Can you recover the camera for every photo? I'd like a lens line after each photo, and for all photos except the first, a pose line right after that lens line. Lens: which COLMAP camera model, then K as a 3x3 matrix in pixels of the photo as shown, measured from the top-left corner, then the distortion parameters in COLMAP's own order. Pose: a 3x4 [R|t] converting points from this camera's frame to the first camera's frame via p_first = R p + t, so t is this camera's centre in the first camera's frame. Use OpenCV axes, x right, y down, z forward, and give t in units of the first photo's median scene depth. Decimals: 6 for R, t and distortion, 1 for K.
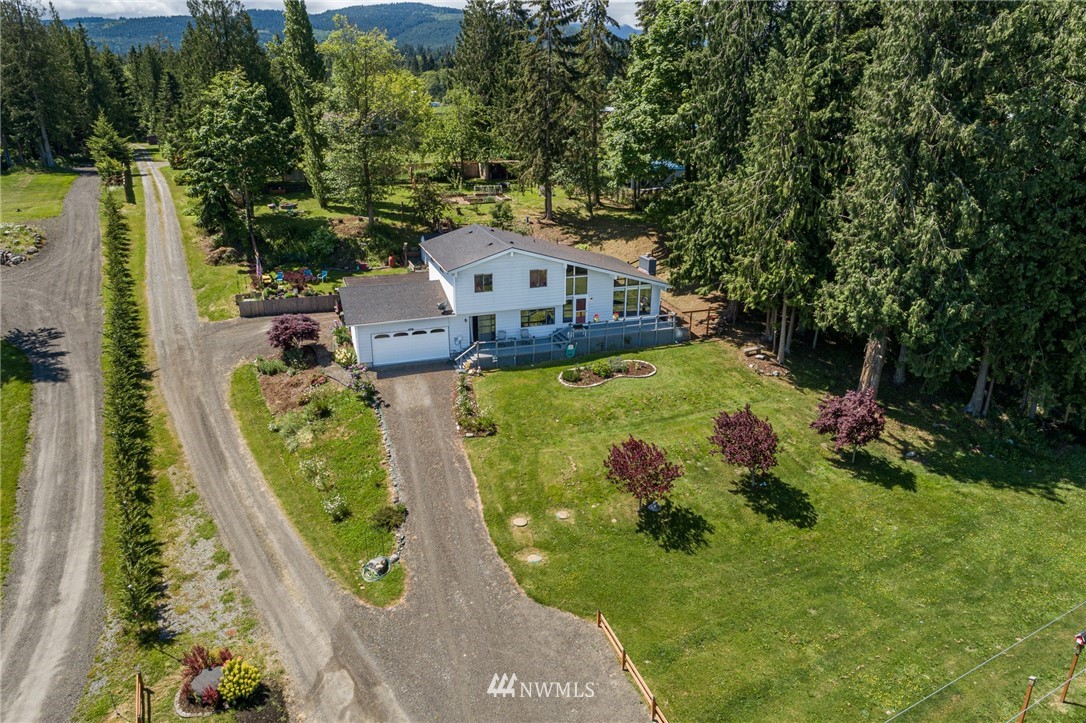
lens RADIAL K [[751.2, 0, 543.0], [0, 751.2, 361.5], [0, 0, 1]] dist [-0.000484, -0.001590]
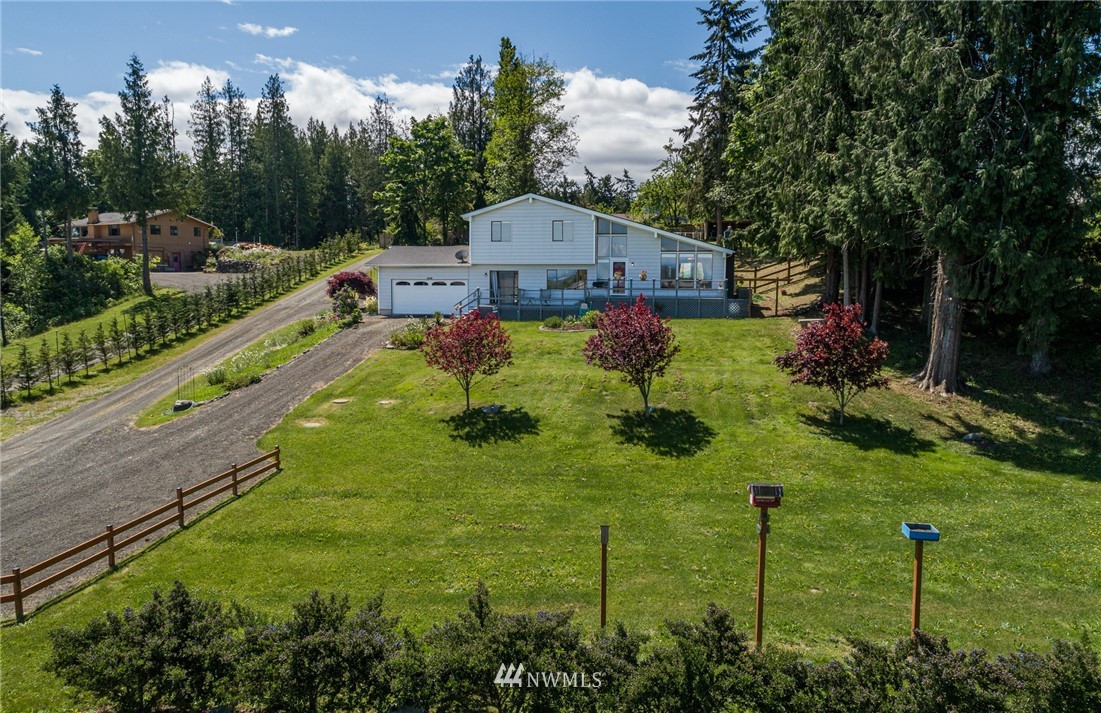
lens RADIAL K [[765.2, 0, 550.5], [0, 765.2, 356.5], [0, 0, 1]] dist [0.001193, 0.000657]
pose [[0.869028, 0.057210, -0.491443, 0.439332], [-0.170369, 0.967148, -0.188678, 0.209371], [0.464504, 0.247693, 0.850226, 0.258272]]
